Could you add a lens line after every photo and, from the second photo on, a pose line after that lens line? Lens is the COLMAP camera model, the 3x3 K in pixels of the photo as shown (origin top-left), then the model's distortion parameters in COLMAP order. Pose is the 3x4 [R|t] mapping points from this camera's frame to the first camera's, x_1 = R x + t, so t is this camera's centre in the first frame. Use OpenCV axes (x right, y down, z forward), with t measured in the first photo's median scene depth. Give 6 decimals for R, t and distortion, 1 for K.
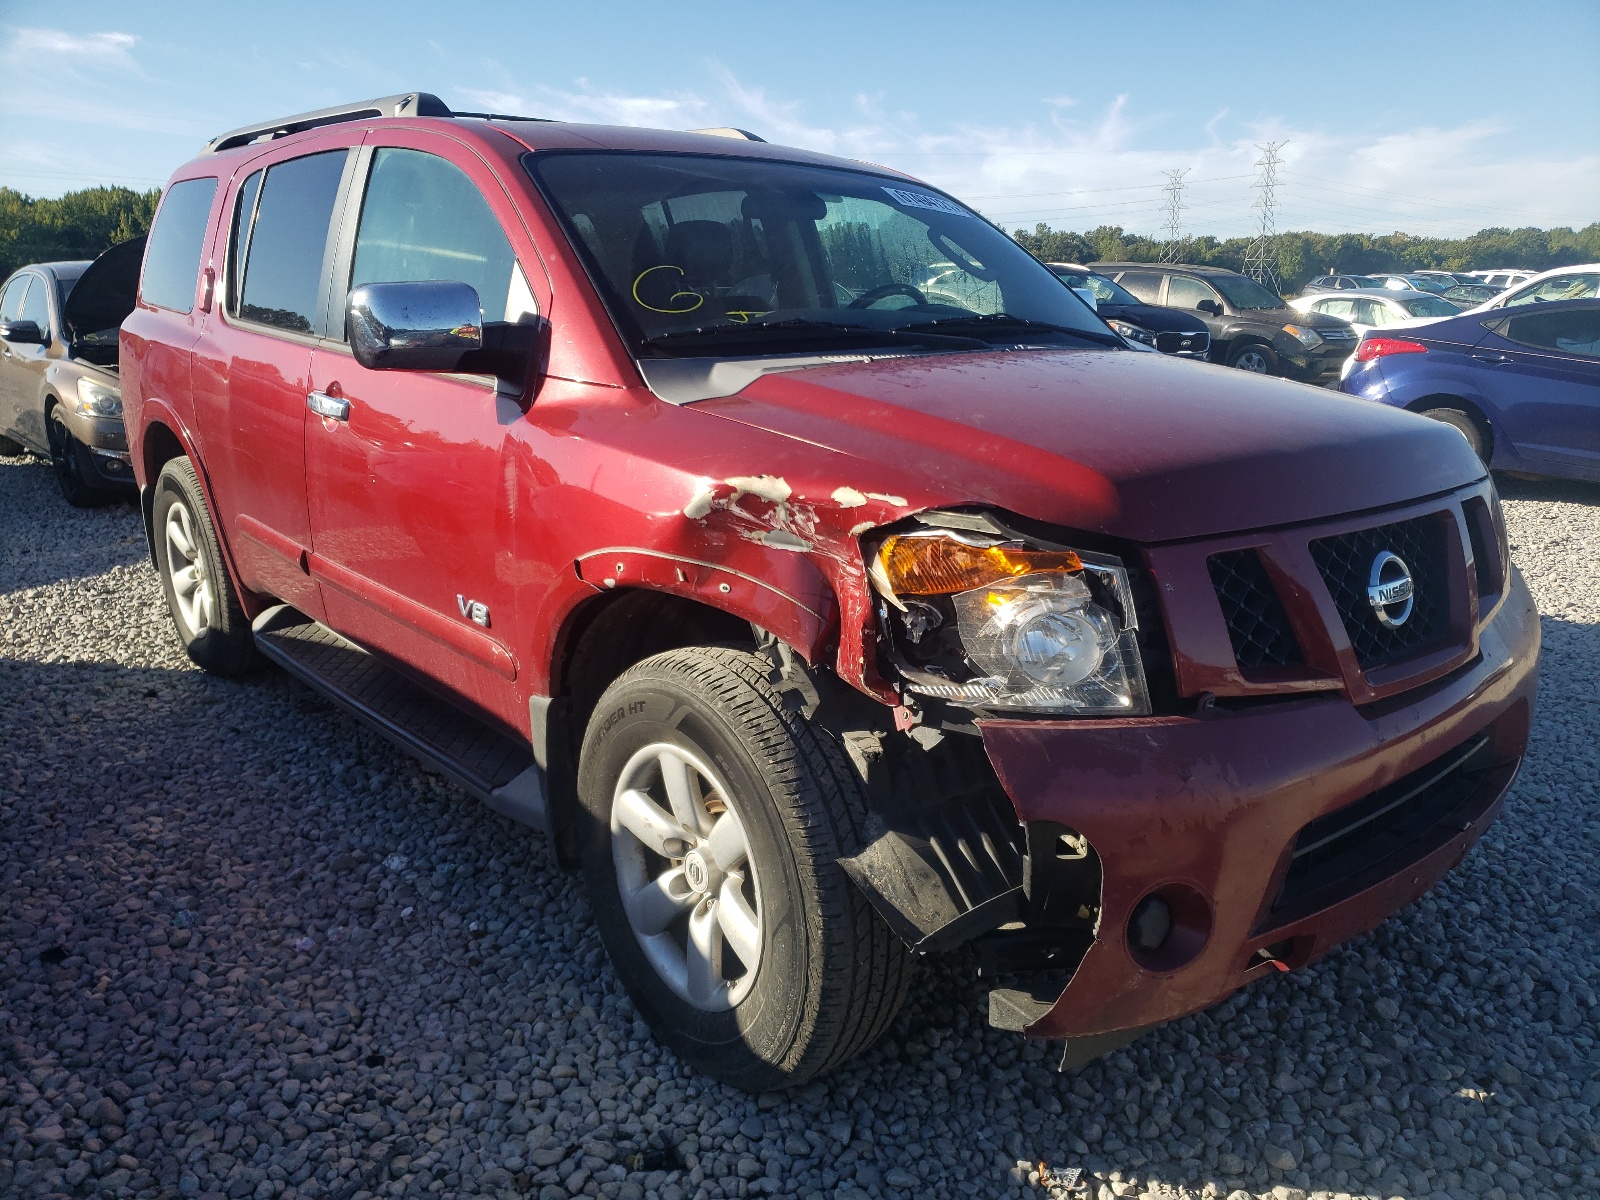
lens RADIAL K [[1215.1, 0, 820.8], [0, 1215.1, 598.2], [0, 0, 1]] dist [0.075877, -0.088351]
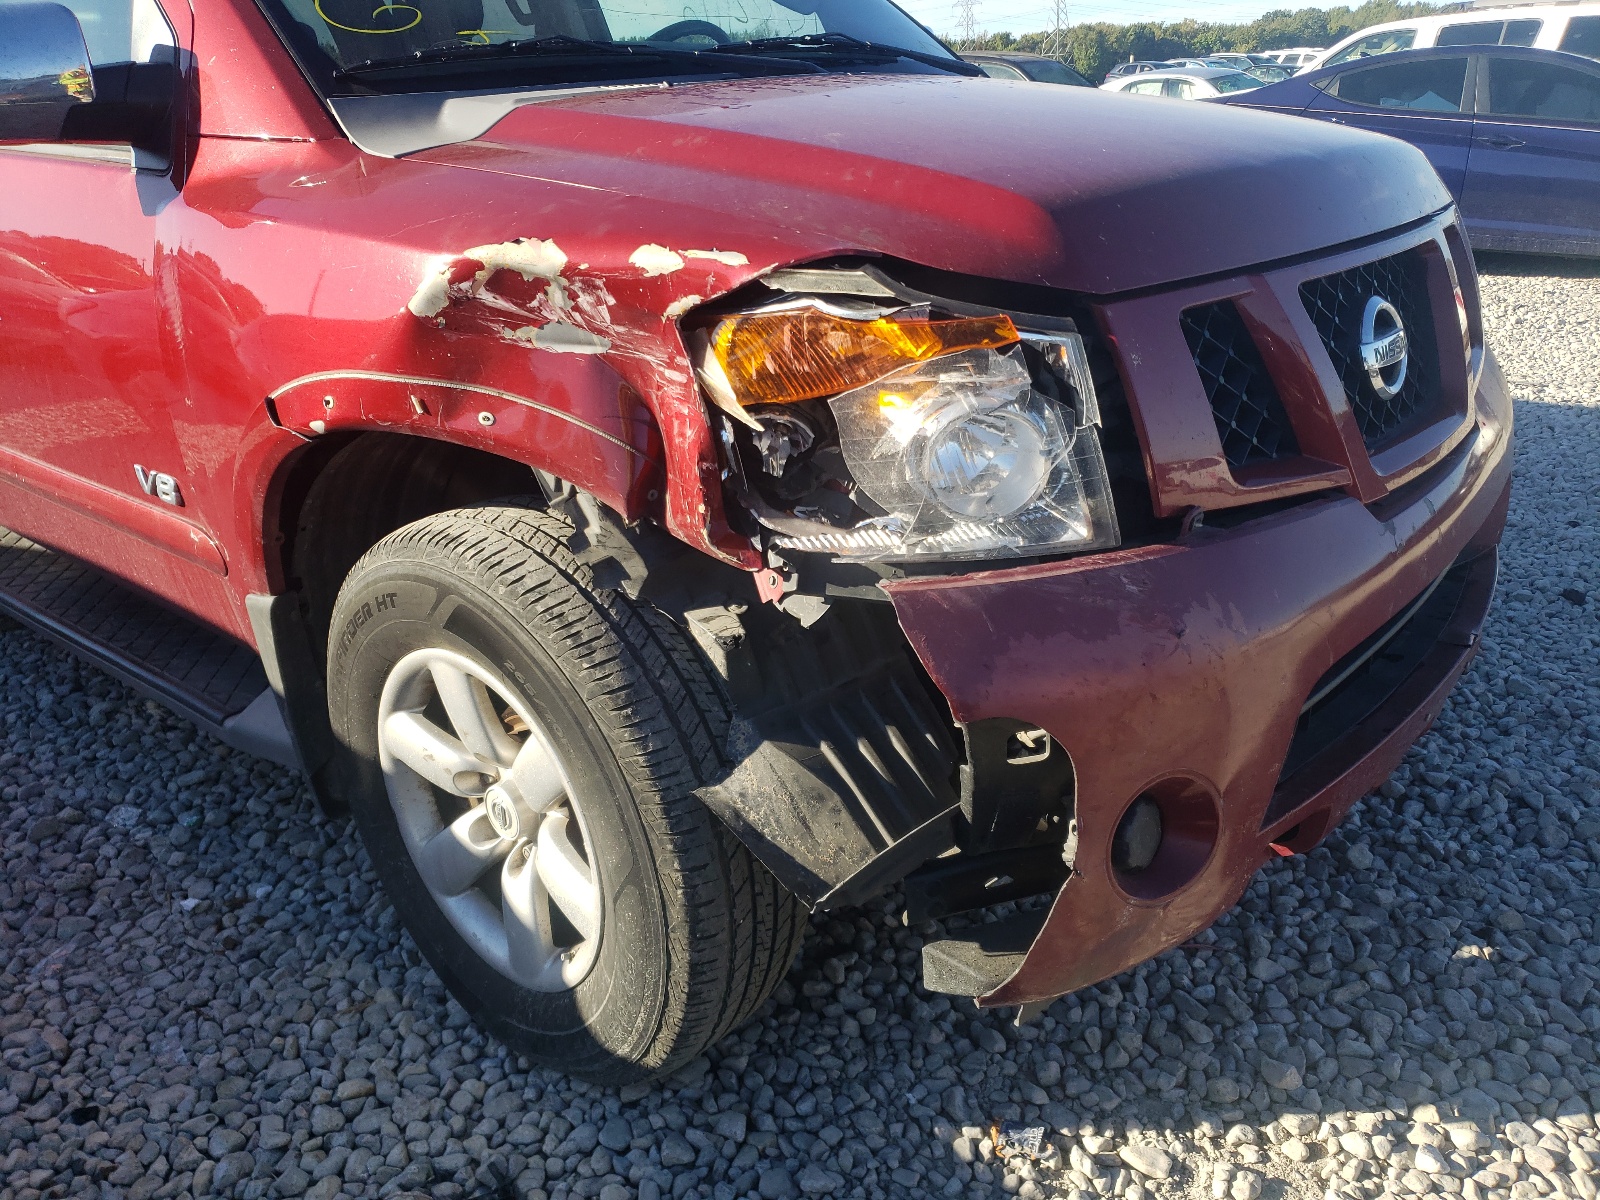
lens RADIAL K [[1215.1, 0, 820.8], [0, 1215.1, 598.2], [0, 0, 1]] dist [0.075877, -0.088351]
pose [[0.986401, -0.103434, 0.127728, 0.006396], [0.085291, 0.986450, 0.140153, 0.009733], [-0.140494, -0.127353, 0.981857, 0.281446]]
